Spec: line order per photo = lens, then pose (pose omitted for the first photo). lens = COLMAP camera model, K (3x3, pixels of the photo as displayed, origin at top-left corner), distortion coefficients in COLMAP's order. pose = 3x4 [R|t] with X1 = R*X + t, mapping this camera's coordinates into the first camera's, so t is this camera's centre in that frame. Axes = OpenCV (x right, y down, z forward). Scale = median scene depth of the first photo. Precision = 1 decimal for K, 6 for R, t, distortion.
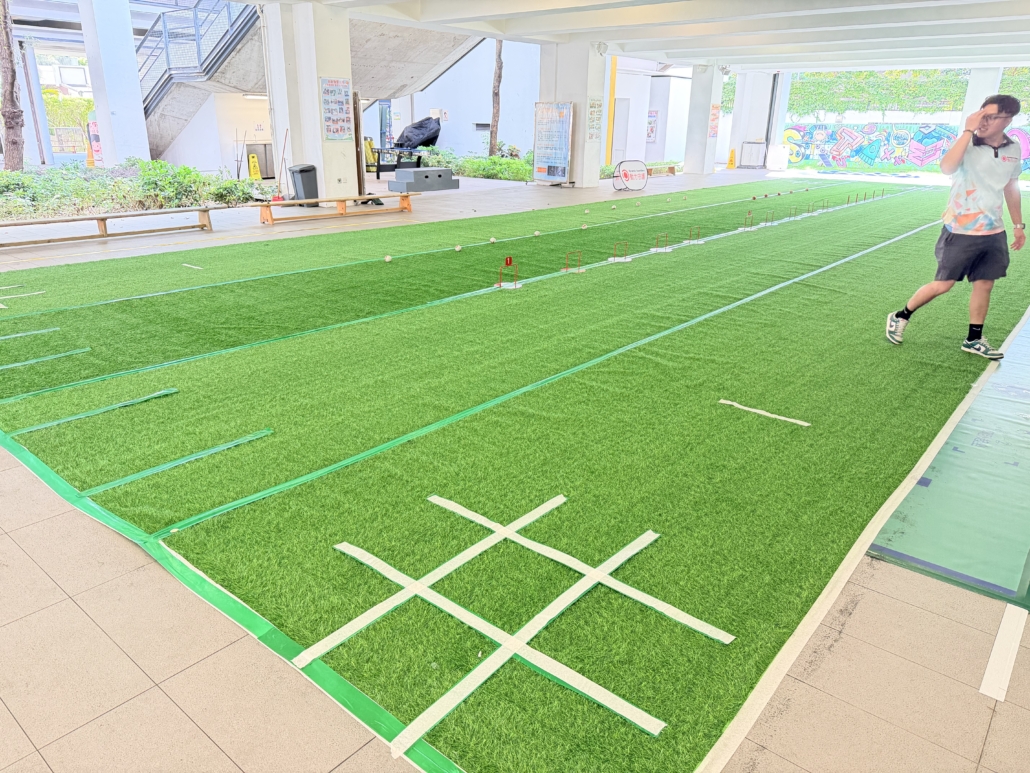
lens RADIAL K [[733.2, 0, 523.8], [0, 733.2, 376.2], [0, 0, 1]] dist [0.042465, 0.009569]
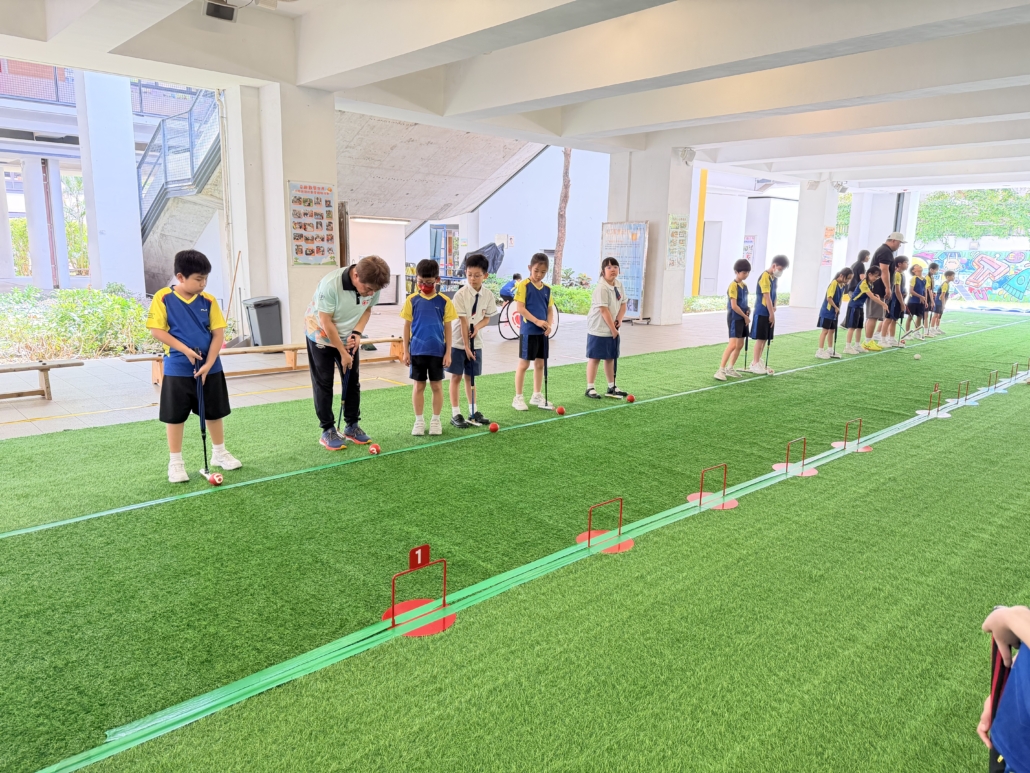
lens RADIAL K [[733.2, 0, 514.5], [0, 733.2, 394.0], [0, 0, 1]] dist [0.042465, 0.009569]
pose [[0.991482, 0.025888, -0.127643, 0.027975], [-0.043600, 0.989474, -0.137985, -0.069969], [0.122727, 0.142375, 0.982175, 0.226015]]
